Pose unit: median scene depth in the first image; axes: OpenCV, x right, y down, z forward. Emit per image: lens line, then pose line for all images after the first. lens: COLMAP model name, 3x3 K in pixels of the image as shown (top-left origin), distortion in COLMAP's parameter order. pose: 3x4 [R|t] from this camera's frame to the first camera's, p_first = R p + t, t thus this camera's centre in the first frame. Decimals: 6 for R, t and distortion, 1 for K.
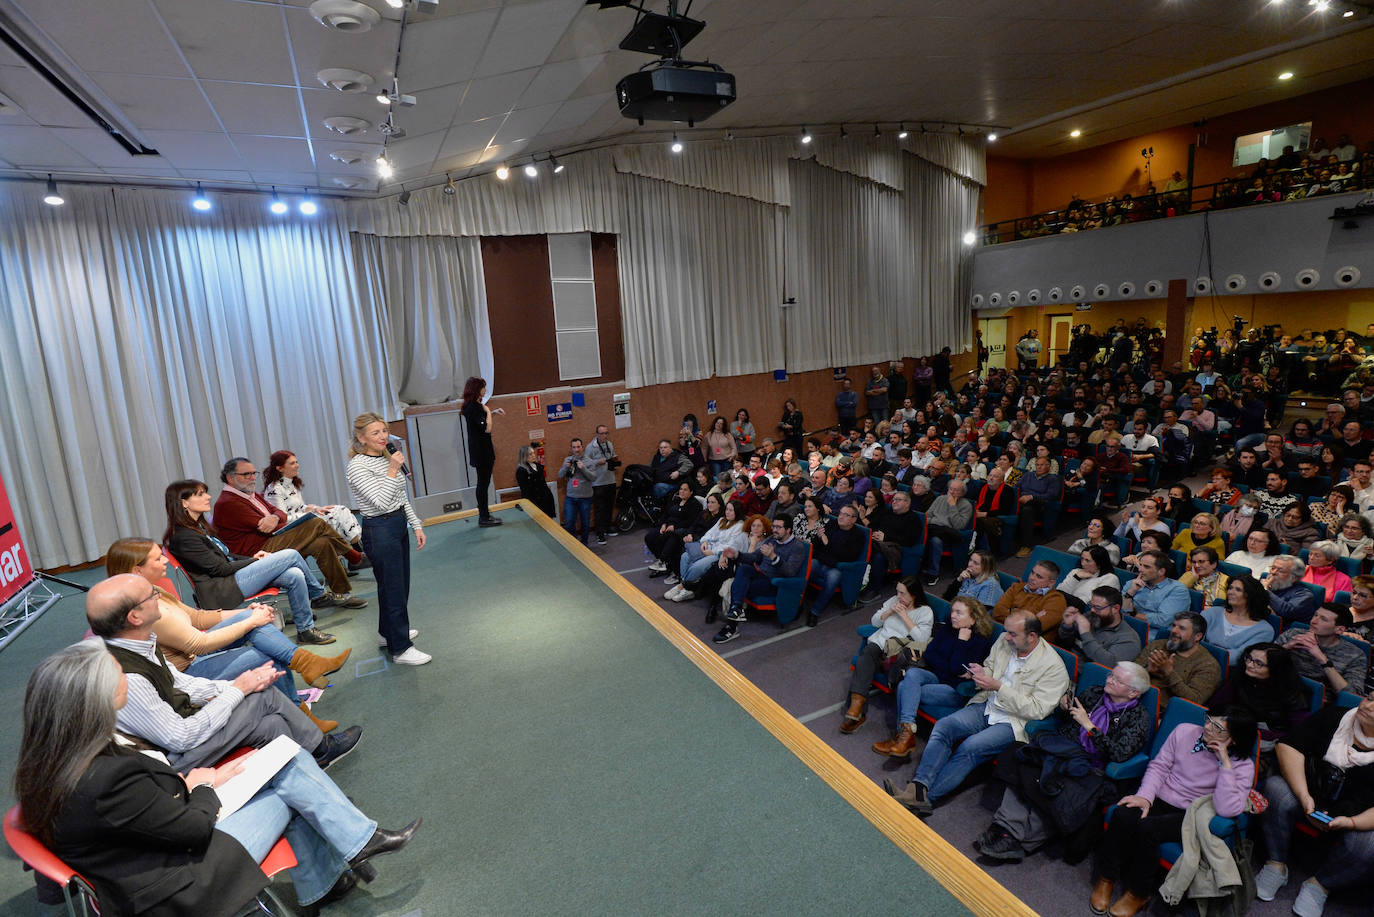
lens RADIAL K [[627.9, 0, 685.3], [0, 627.9, 460.9], [0, 0, 1]] dist [-0.030320, -0.005576]
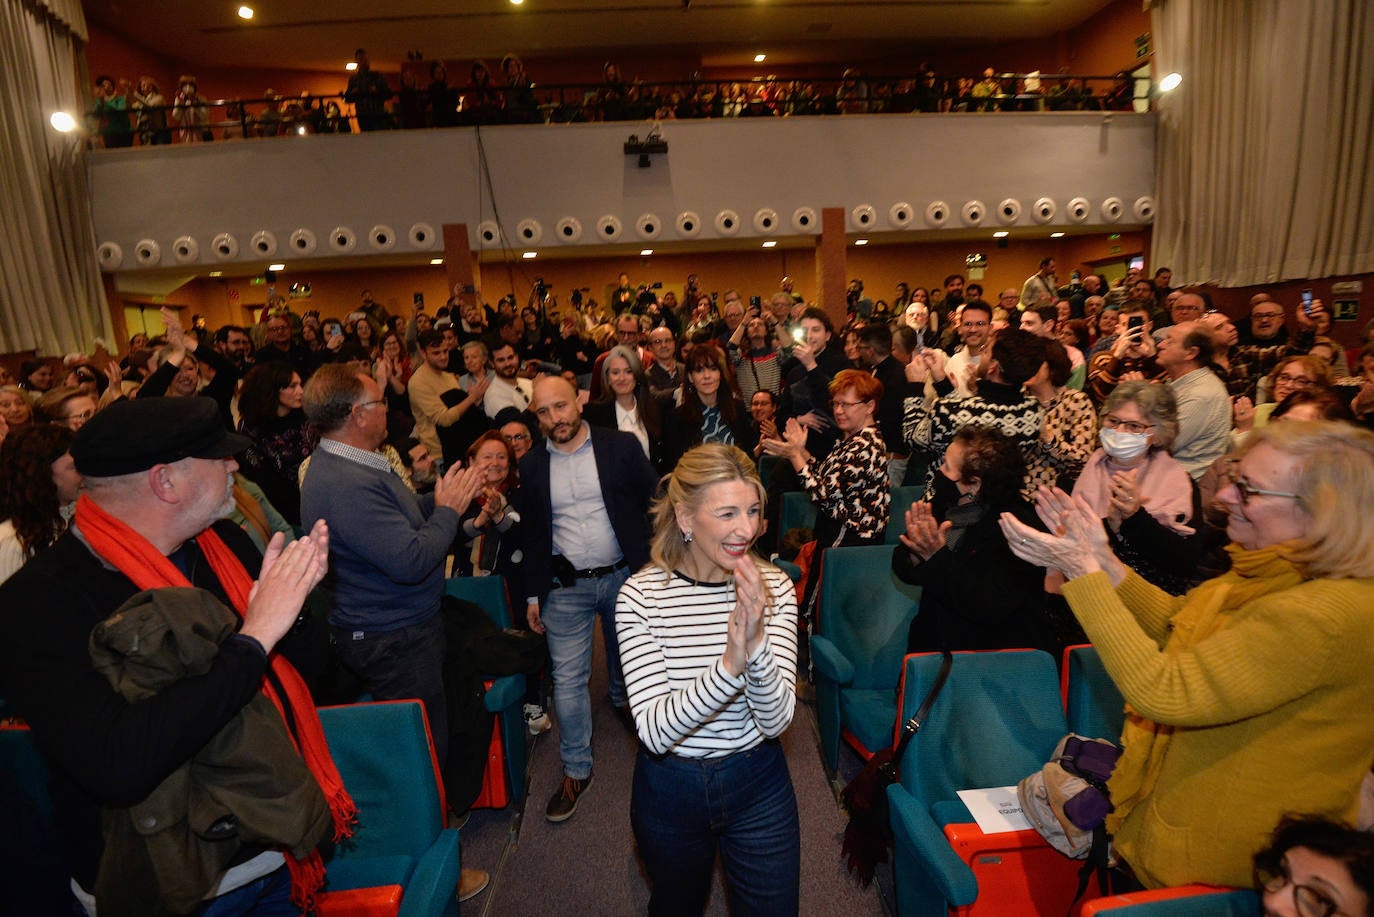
lens RADIAL K [[627.9, 0, 683.0], [0, 627.9, 452.1], [0, 0, 1]] dist [-0.030320, -0.005576]
pose [[0.405207, -0.125063, 0.905630, 0.304311], [0.211713, 0.976508, 0.040124, -0.027875], [-0.889373, 0.175475, 0.422166, 0.640886]]
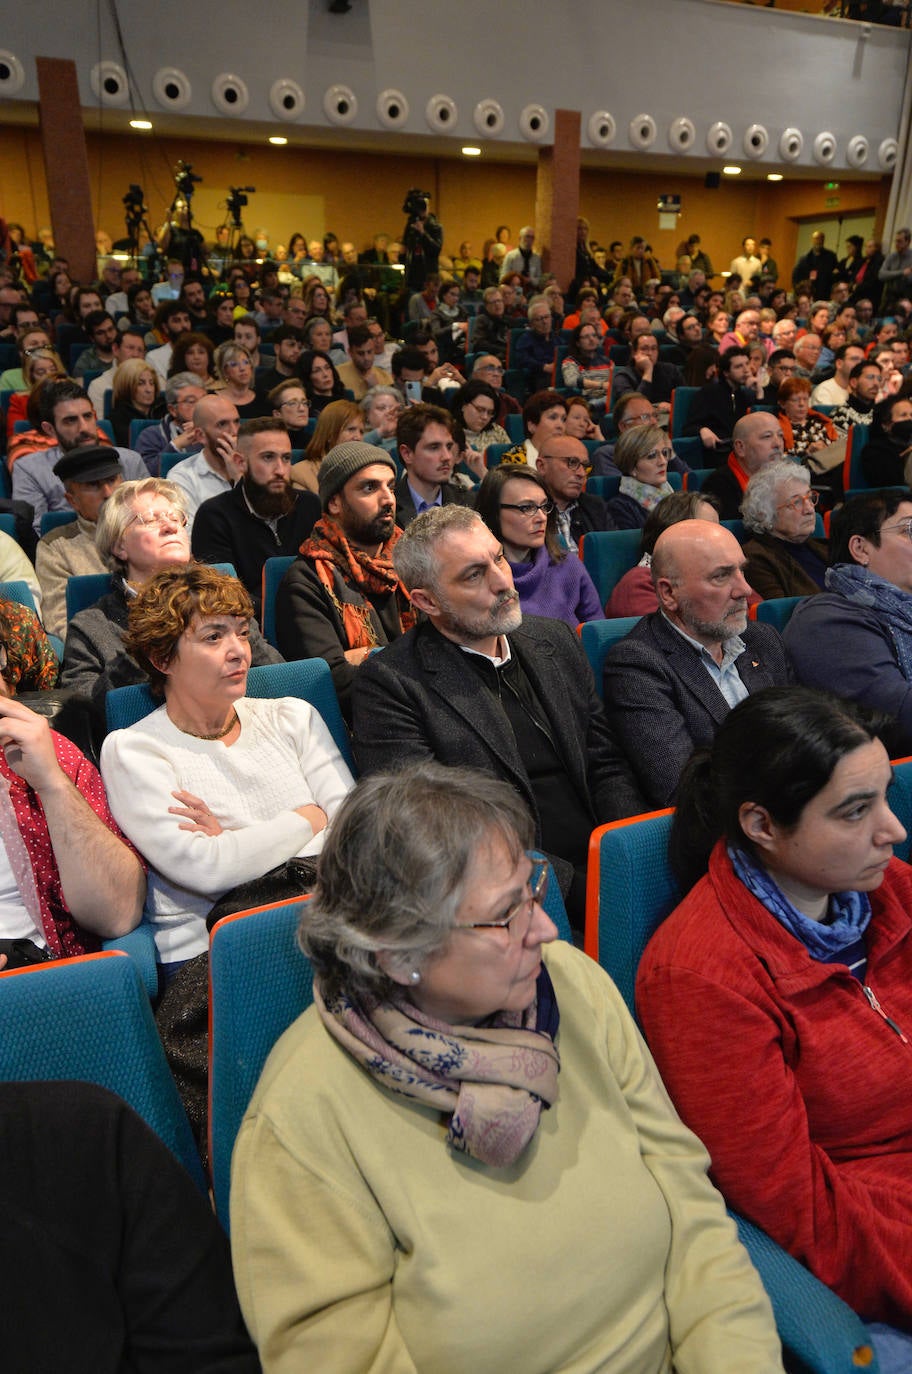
lens RADIAL K [[1021.0, 0, 447.3], [0, 1021.0, 693.7], [0, 0, 1]] dist [0.010859, -0.002930]
pose [[0.050563, -0.294732, 0.954241, -0.027166], [0.188881, 0.941042, 0.280647, -0.023849], [-0.980697, 0.166048, 0.103251, 0.879201]]
